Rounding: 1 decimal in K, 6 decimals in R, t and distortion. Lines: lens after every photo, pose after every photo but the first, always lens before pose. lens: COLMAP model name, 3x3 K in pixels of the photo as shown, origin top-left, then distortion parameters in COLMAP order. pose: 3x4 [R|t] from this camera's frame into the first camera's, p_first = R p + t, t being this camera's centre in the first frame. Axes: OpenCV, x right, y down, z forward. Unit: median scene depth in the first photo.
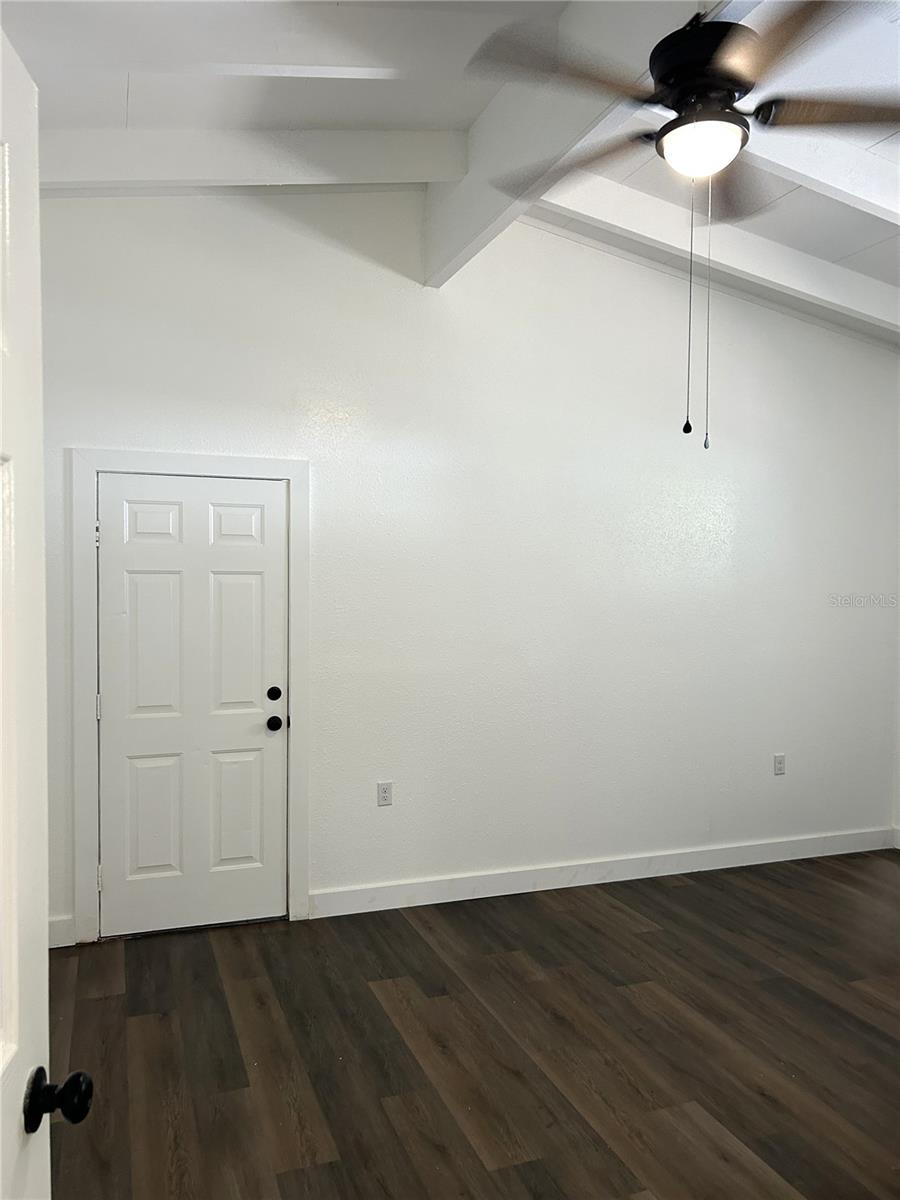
lens RADIAL K [[908.8, 0, 437.5], [0, 908.8, 601.4], [0, 0, 1]] dist [0.046104, -0.061302]
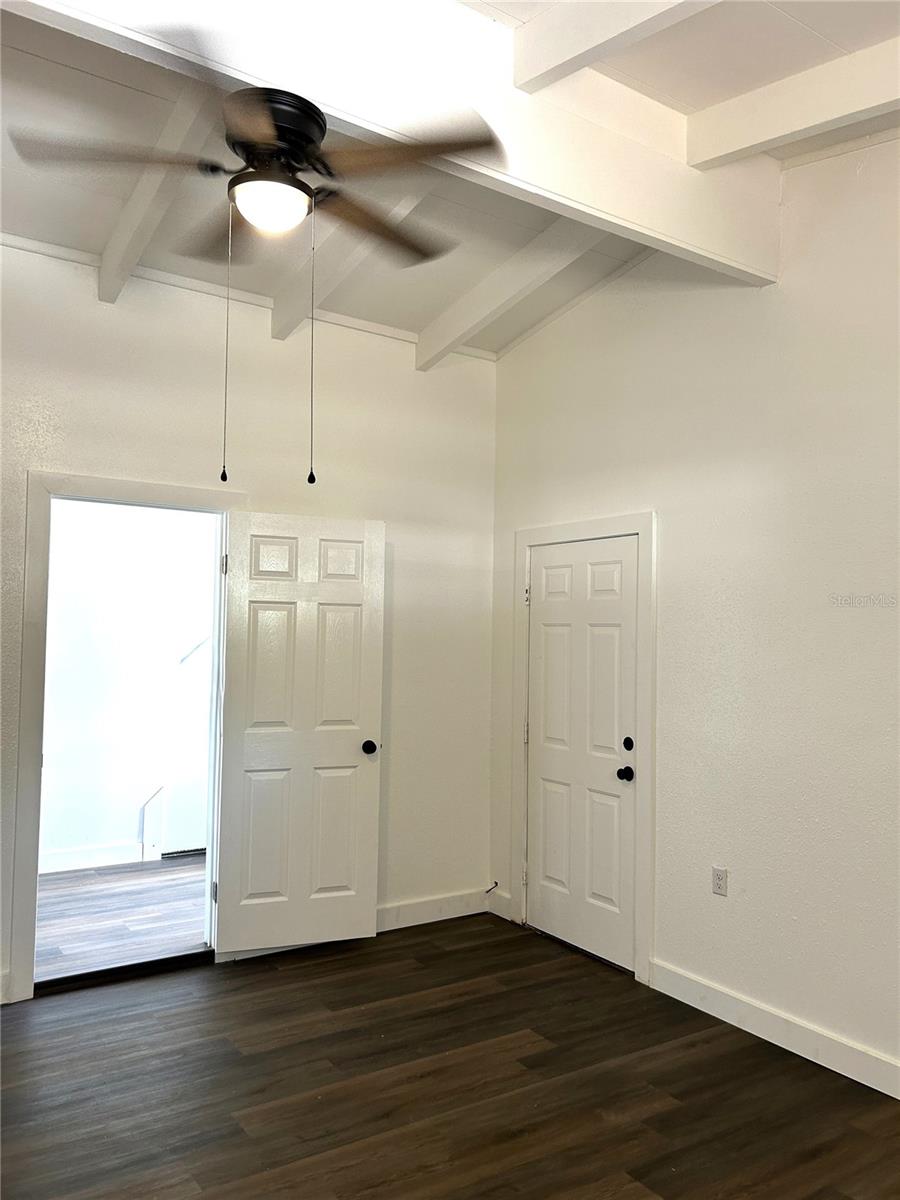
lens RADIAL K [[908.8, 0, 438.1], [0, 908.8, 594.4], [0, 0, 1]] dist [0.046104, -0.061302]
pose [[0.230626, -0.040234, -0.972210, 0.825222], [-0.032365, 0.998275, -0.048990, -0.009300], [0.972504, 0.042764, 0.228926, 0.595507]]
